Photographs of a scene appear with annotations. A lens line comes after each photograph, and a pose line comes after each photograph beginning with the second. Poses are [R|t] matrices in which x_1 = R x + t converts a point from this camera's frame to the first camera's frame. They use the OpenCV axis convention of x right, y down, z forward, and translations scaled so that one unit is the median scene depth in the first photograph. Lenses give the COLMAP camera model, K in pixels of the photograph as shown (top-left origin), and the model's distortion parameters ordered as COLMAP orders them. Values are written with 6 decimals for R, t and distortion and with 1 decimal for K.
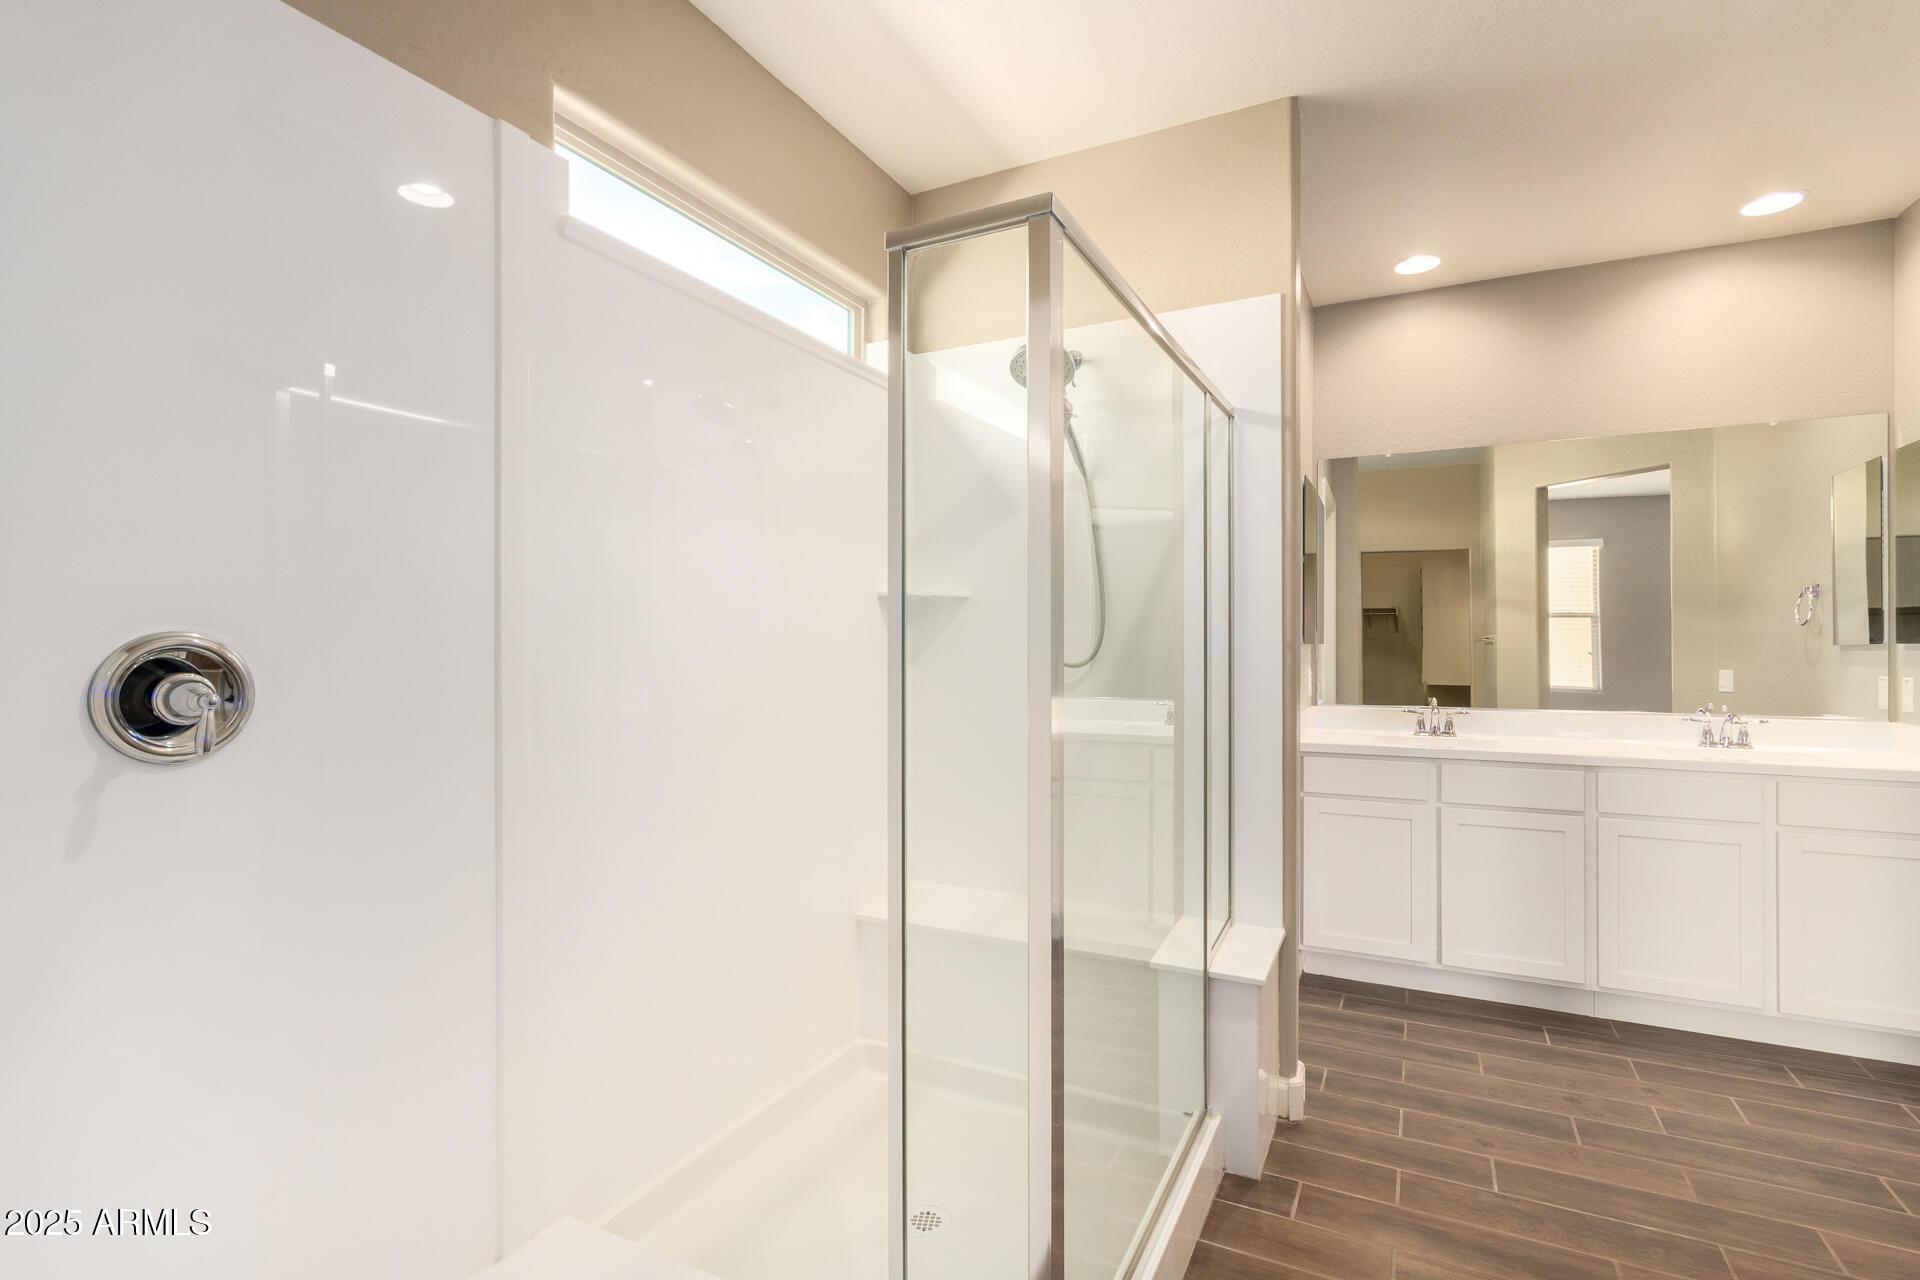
lens RADIAL K [[894.2, 0, 953.6], [0, 894.2, 643.2], [0, 0, 1]] dist [0.002306, -0.000015]
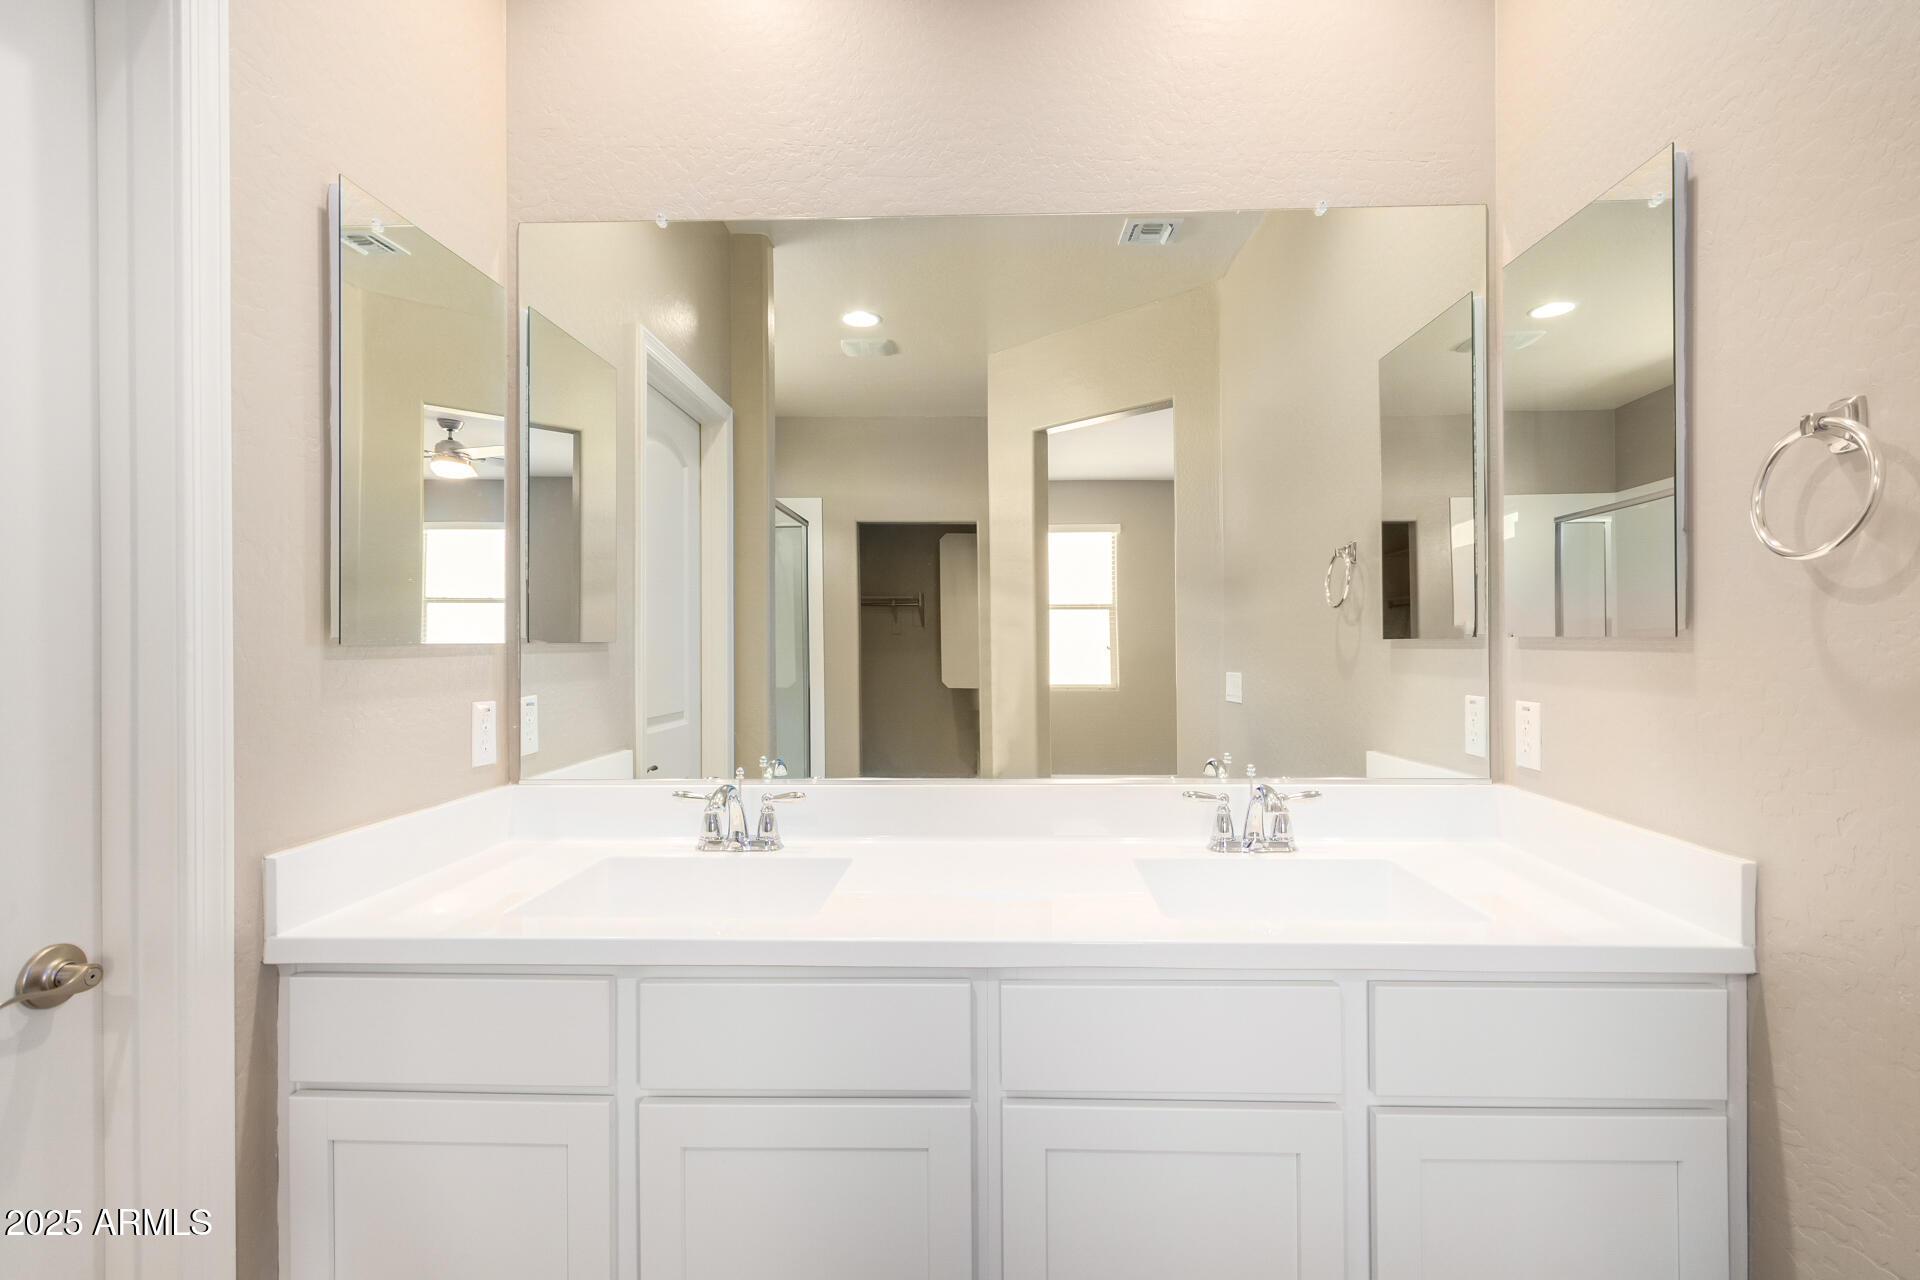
lens RADIAL K [[894.2, 0, 966.1], [0, 894.2, 630.9], [0, 0, 1]] dist [0.002306, -0.000015]
pose [[0.905797, -0.002099, 0.423706, 0.505959], [0.005752, 0.999957, -0.007343, -0.000581], [-0.423672, 0.009088, 0.905770, 0.614501]]
